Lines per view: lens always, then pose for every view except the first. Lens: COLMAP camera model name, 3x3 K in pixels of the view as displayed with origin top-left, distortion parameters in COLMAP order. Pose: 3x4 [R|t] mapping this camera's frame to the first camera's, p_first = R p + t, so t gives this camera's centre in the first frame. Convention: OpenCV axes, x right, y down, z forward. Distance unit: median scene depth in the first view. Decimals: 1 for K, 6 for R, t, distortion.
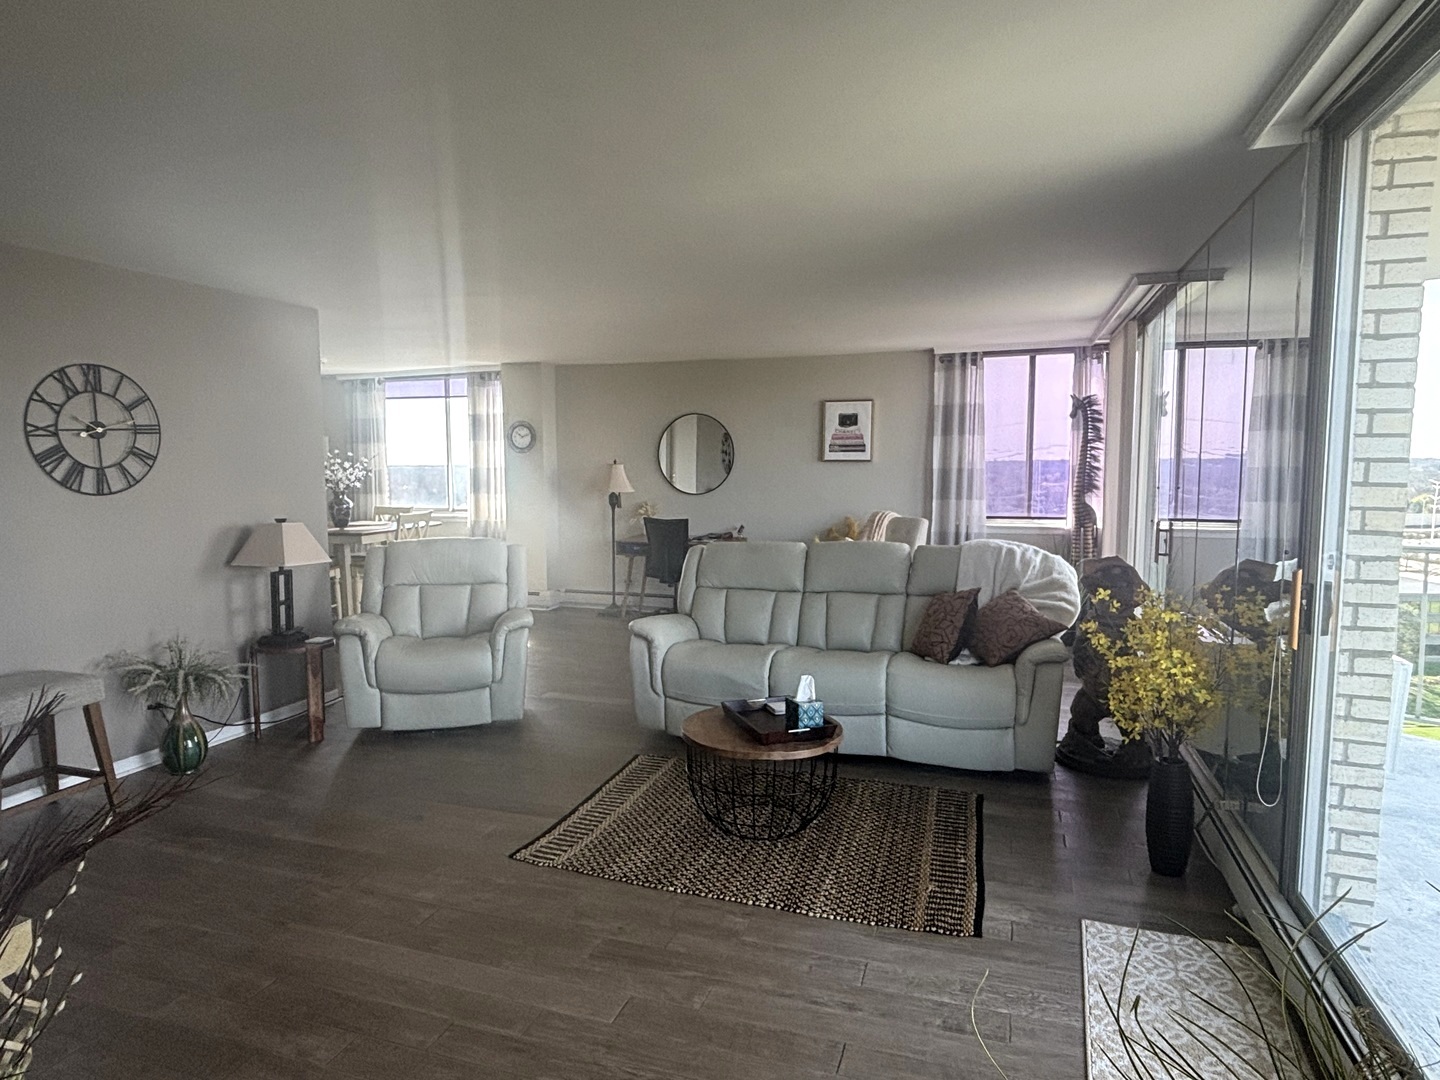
lens RADIAL K [[847.6, 0, 715.4], [0, 847.6, 537.0], [0, 0, 1]] dist [0.020592, -0.010183]
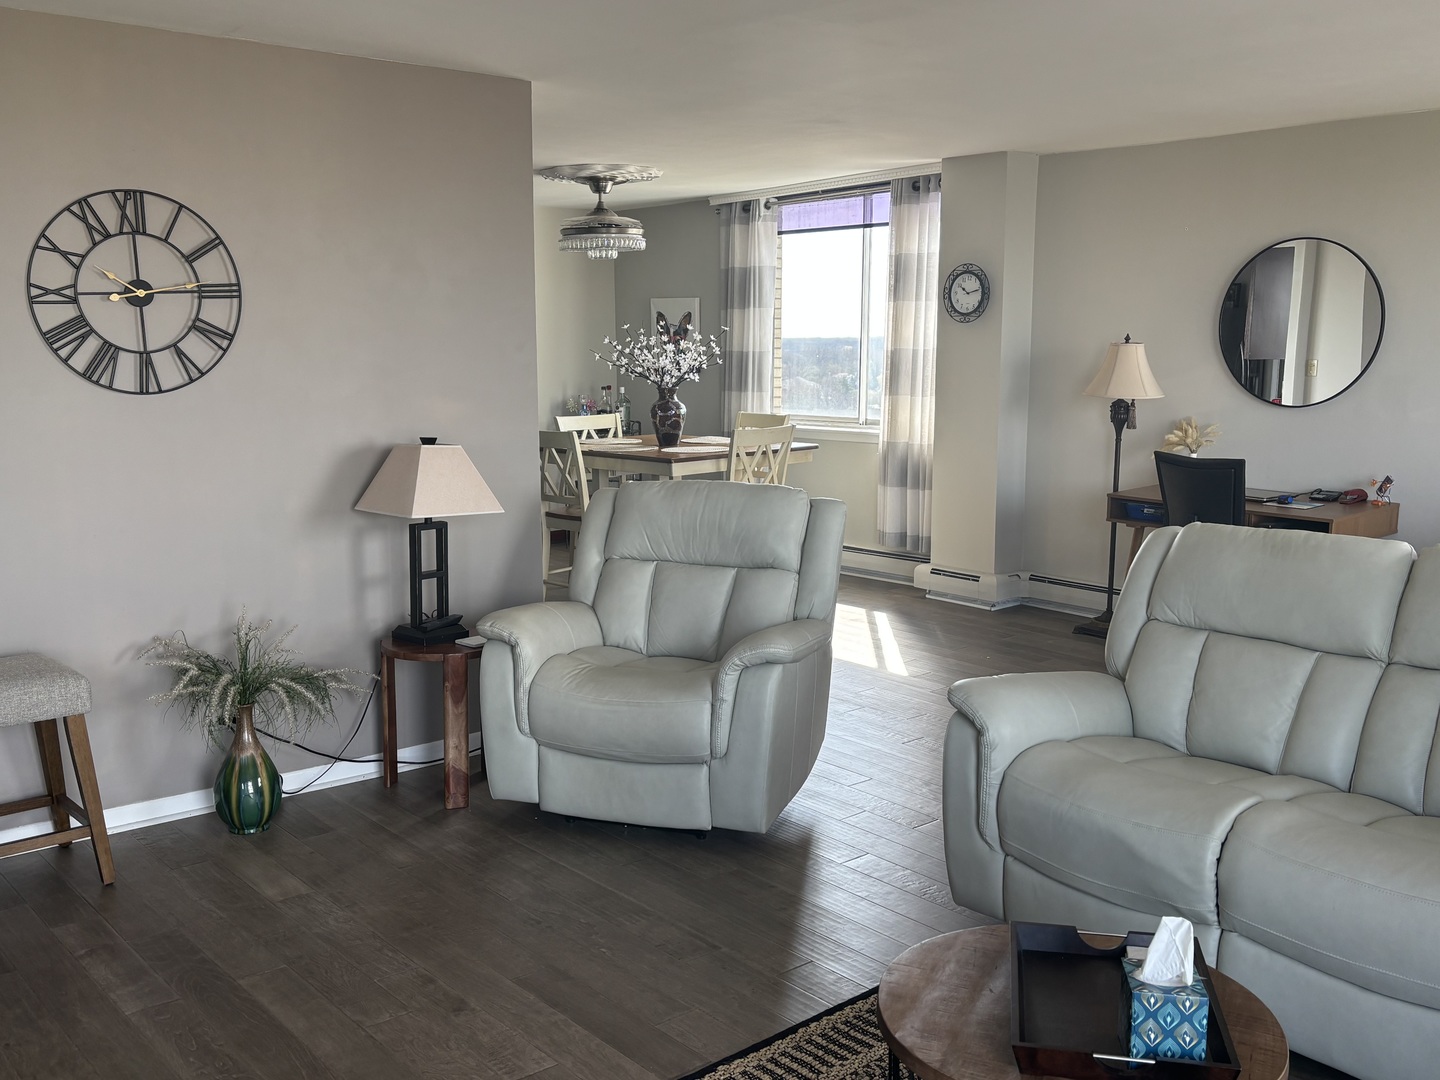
lens RADIAL K [[1358.3, 0, 726.8], [0, 1358.3, 549.8], [0, 0, 1]] dist [0.023321, 0.000000]
pose [[0.860563, 0.082189, -0.502669, 0.164776], [-0.047044, 0.995502, 0.082231, -0.030940], [0.507167, -0.047118, 0.860559, 0.269146]]
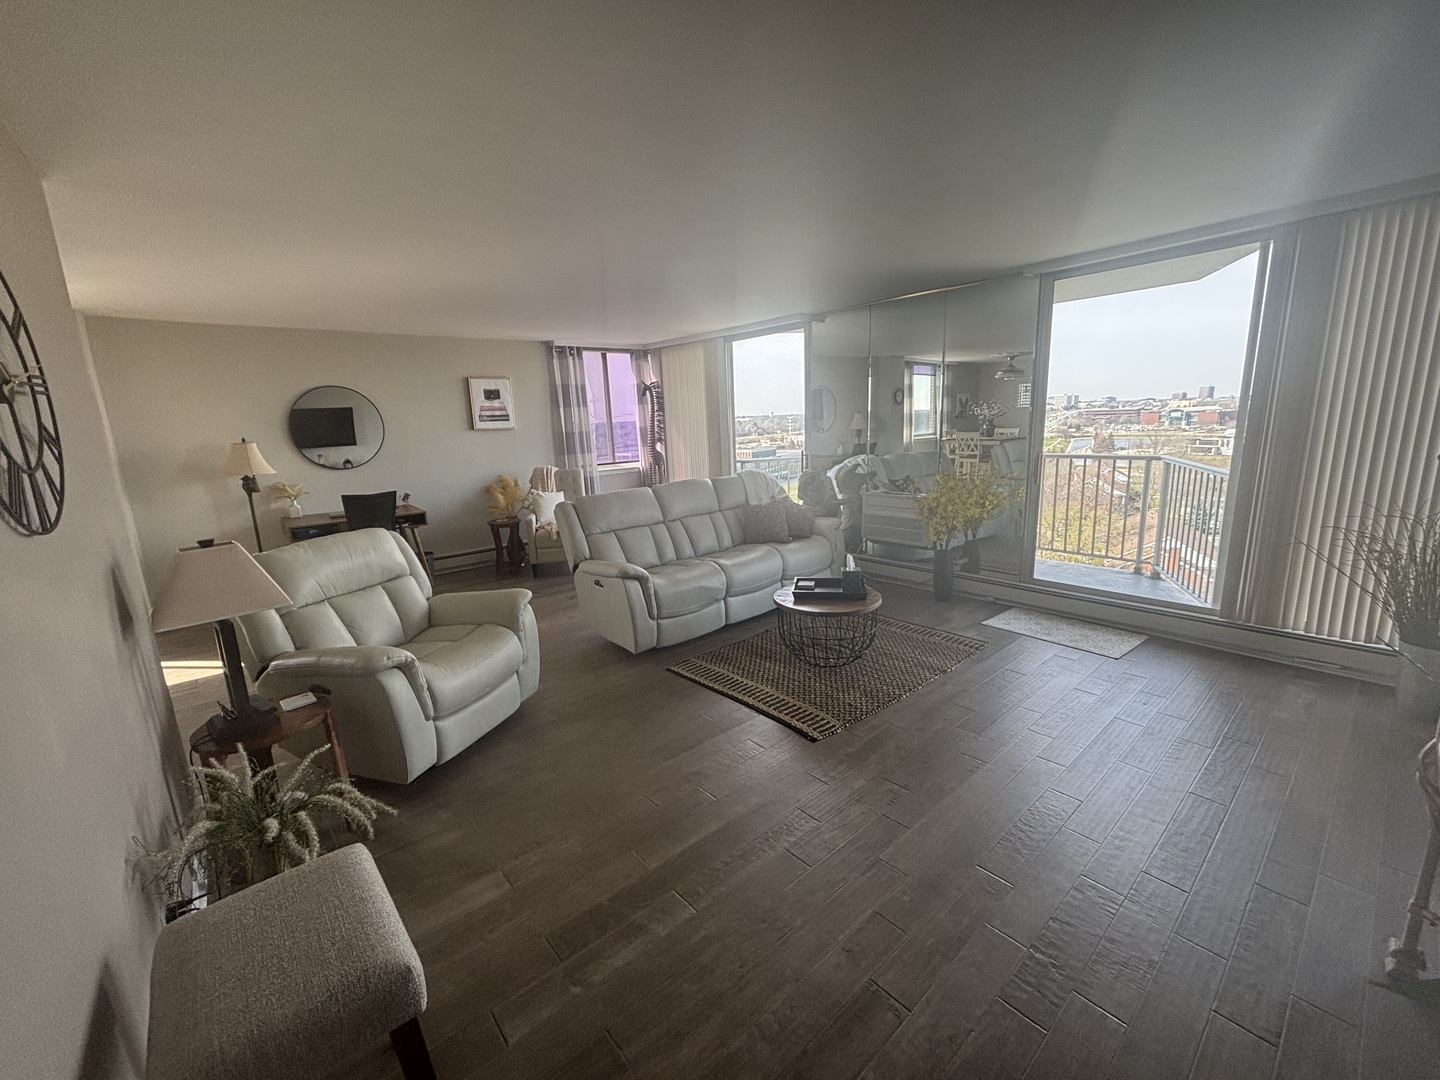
lens RADIAL K [[586.7, 0, 722.0], [0, 586.7, 544.4], [0, 0, 1]] dist [0.003328, 0.000094]
pose [[0.504775, -0.197684, 0.840312, -0.670050], [0.113342, 0.980177, 0.162502, -0.043903], [-0.855778, 0.013216, 0.517174, 0.457074]]
